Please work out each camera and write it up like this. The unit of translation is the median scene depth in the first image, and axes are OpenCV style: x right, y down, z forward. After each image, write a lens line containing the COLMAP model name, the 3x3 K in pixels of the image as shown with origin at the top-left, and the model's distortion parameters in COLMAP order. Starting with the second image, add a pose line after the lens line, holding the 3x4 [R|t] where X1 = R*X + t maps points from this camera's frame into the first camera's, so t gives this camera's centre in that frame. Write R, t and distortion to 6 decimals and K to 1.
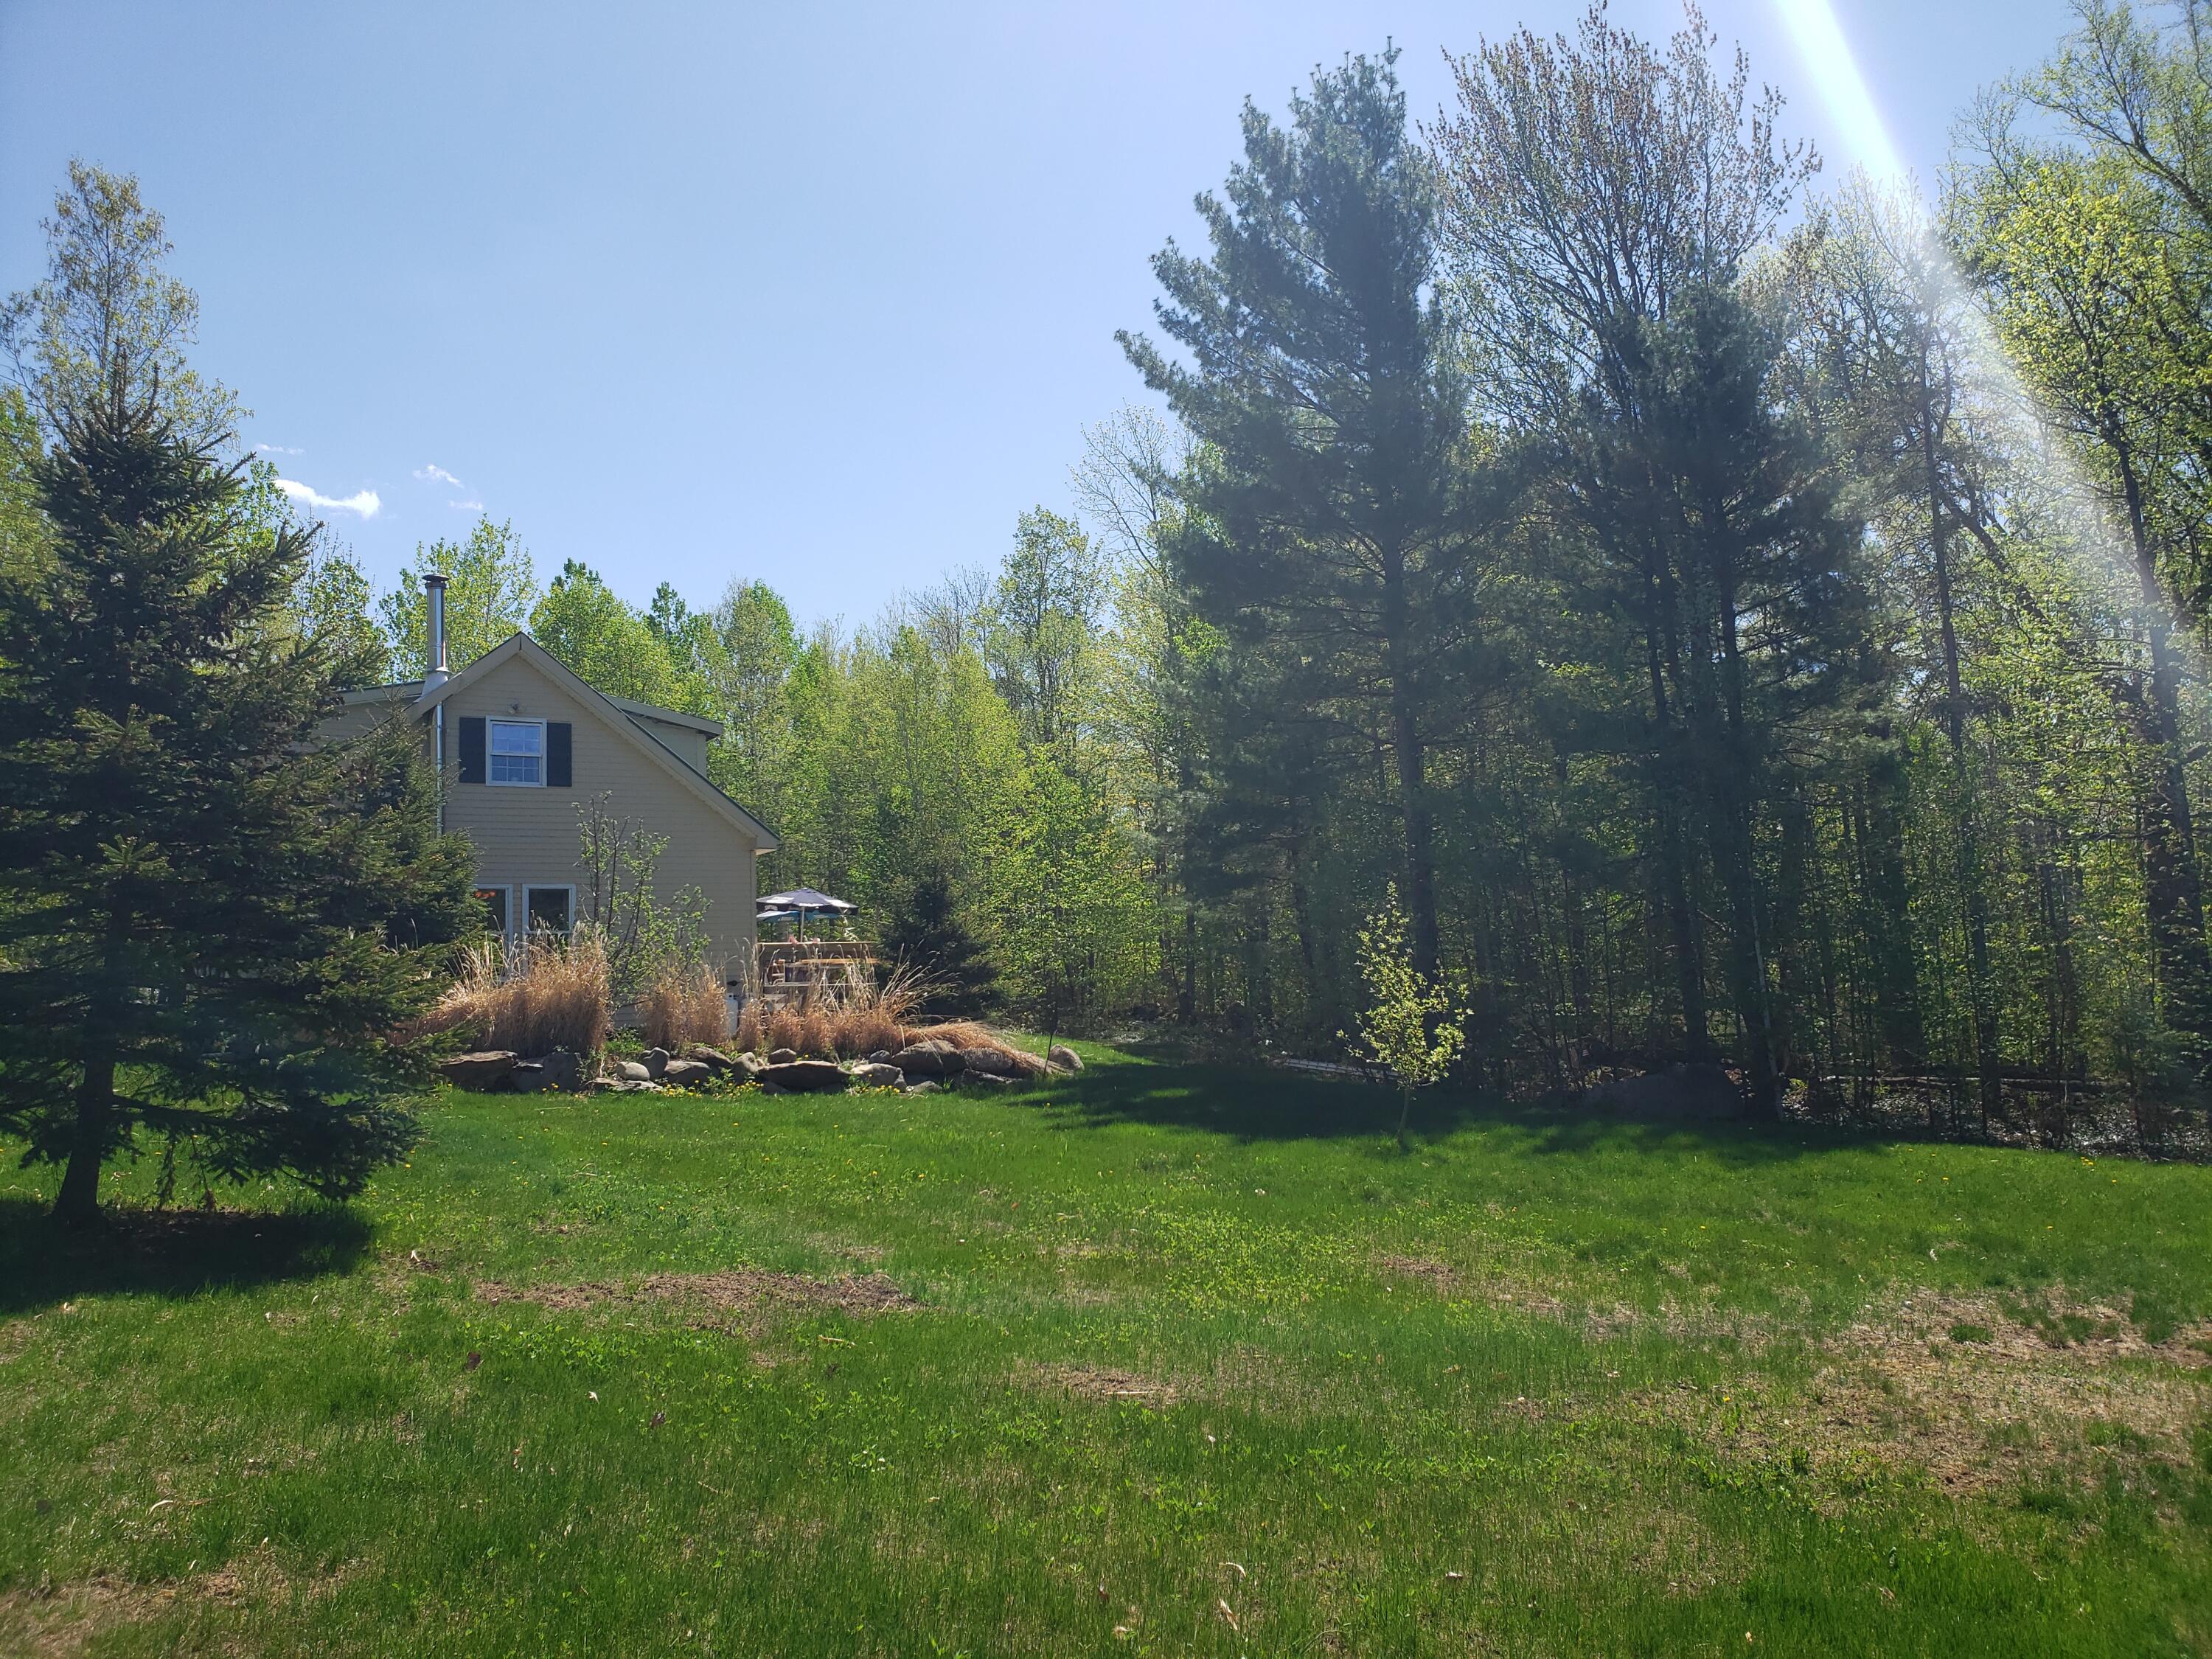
lens RADIAL K [[1604.6, 0, 1106.0], [0, 1604.6, 829.5], [0, 0, 1]] dist [0.047284, -0.004275]
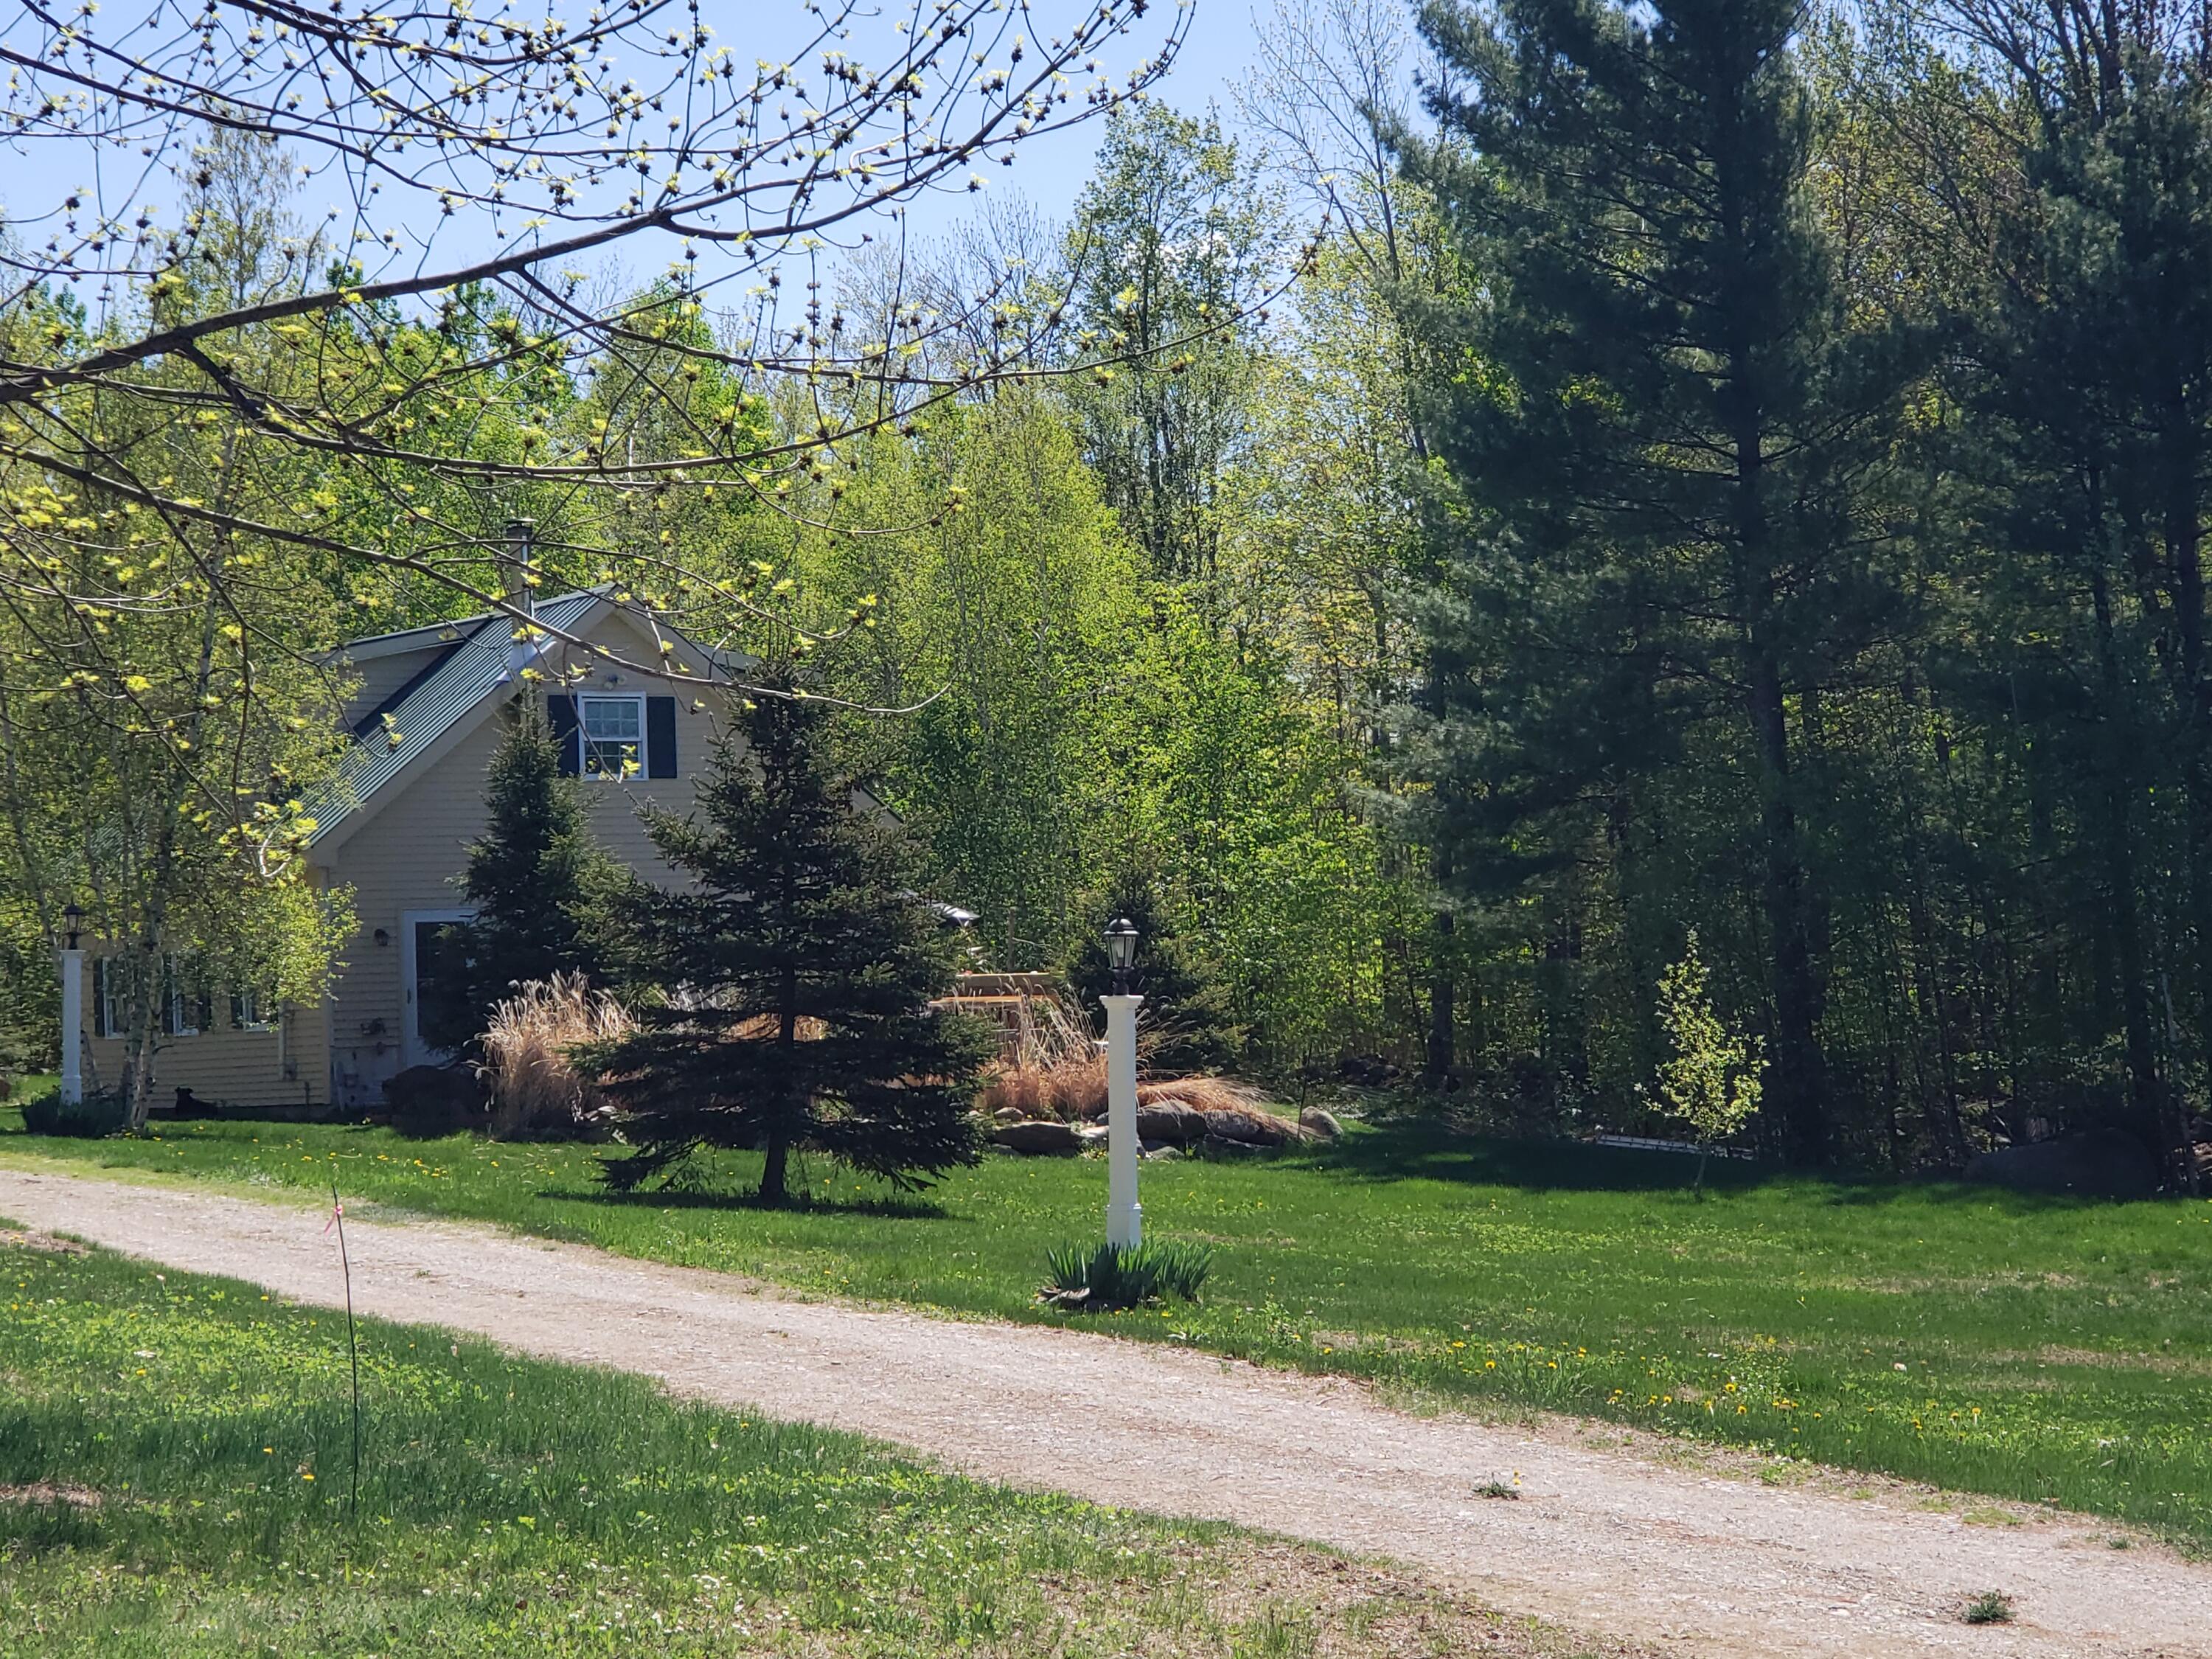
lens RADIAL K [[3599.6, 0, 1106.0], [0, 3599.6, 829.5], [0, 0, 1]] dist [-0.011922, -0.013096]
pose [[0.999356, -0.002628, -0.035798, -0.074297], [0.004208, 0.999016, 0.044142, -0.096161], [0.035647, -0.044264, 0.998384, -0.900887]]
